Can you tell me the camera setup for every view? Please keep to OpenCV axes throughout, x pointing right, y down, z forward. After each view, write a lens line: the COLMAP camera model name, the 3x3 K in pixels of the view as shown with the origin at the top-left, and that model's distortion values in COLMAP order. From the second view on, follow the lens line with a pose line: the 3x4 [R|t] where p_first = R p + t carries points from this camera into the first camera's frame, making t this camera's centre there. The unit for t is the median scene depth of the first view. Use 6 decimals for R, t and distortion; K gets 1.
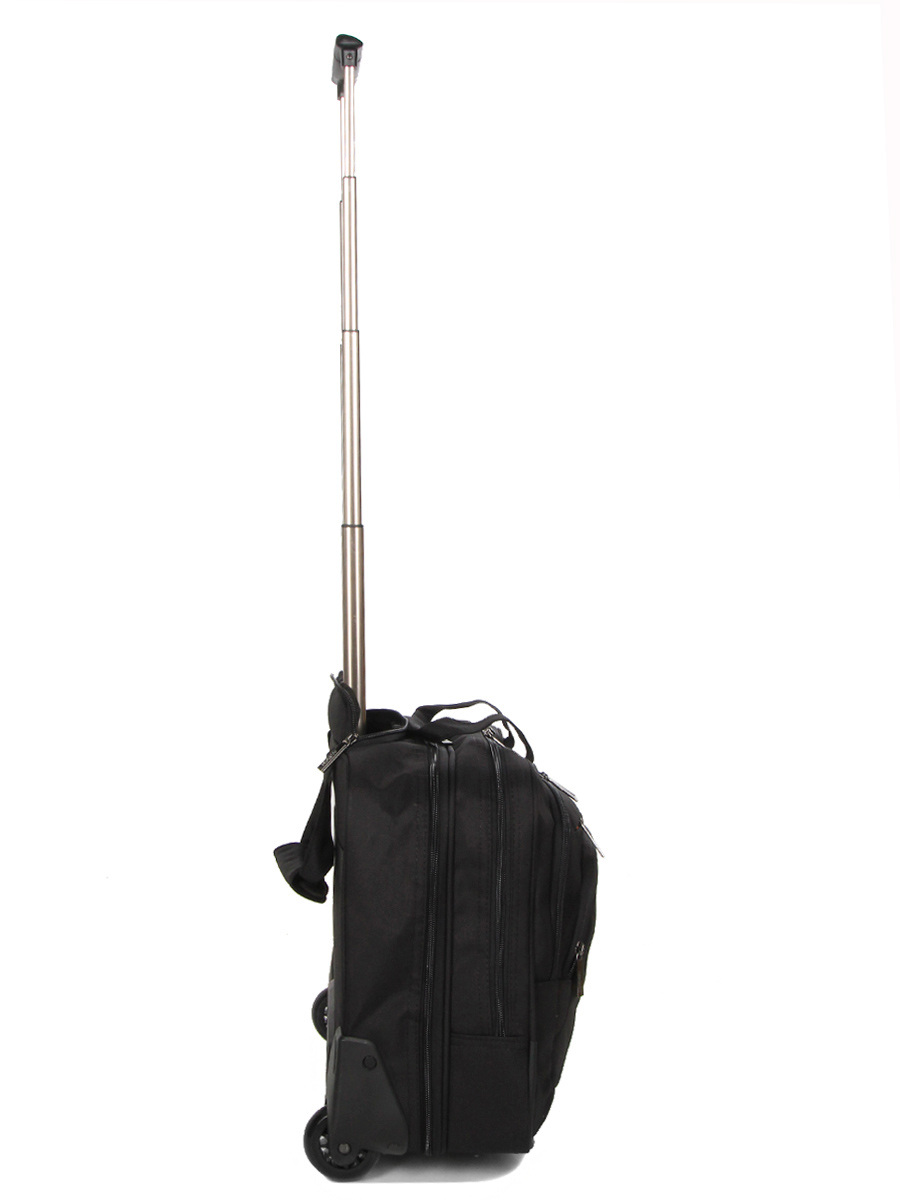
lens RADIAL K [[806.8, 0, 472.1], [0, 806.8, 600.3], [0, 0, 1]] dist [0.003524, 0.001486]
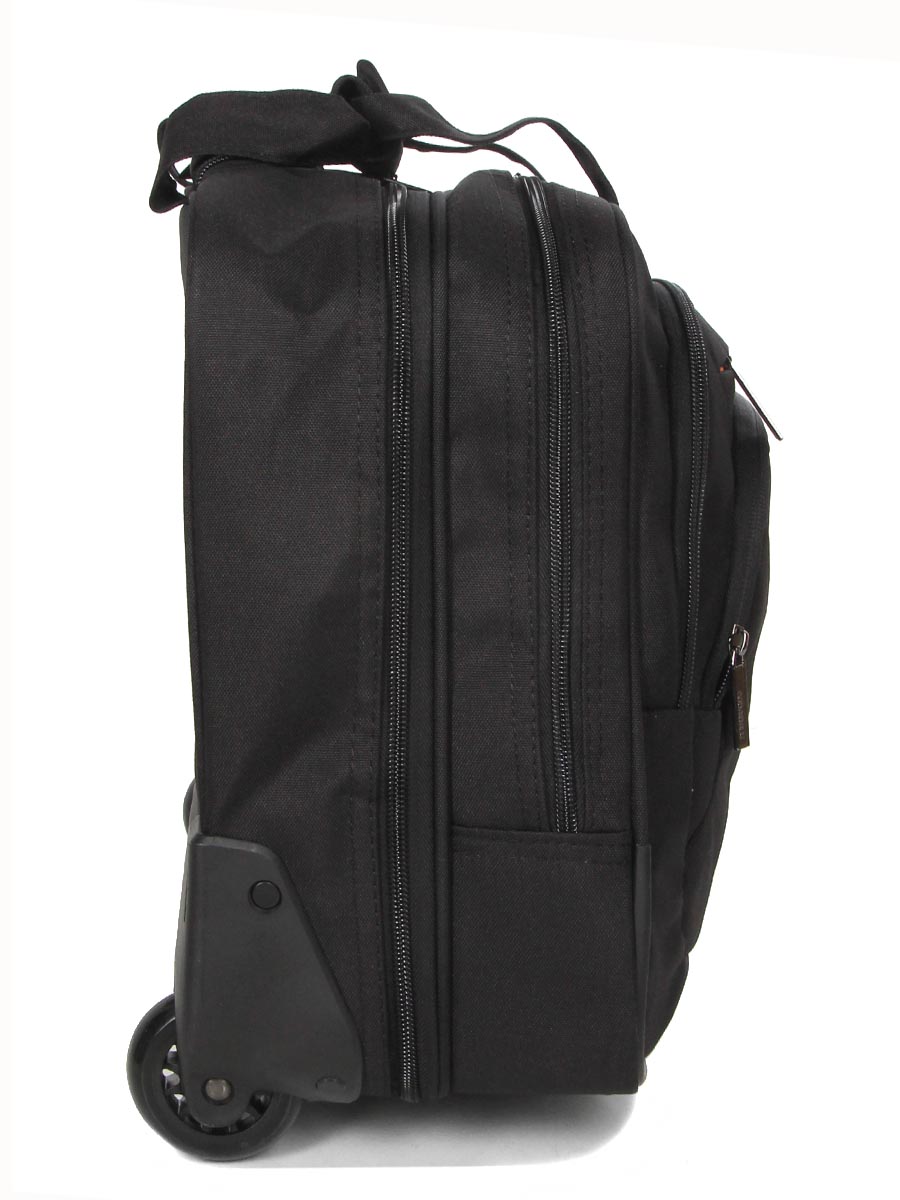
lens RADIAL K [[787.3, 0, 450.0], [0, 787.3, 600.0], [0, 0, 1]] dist [-0.024337, 0.000013]
pose [[0.999428, -0.027445, -0.019758, -0.015769], [0.027837, 0.999416, 0.019829, 0.406695], [0.019202, -0.020368, 0.999608, 0.584210]]
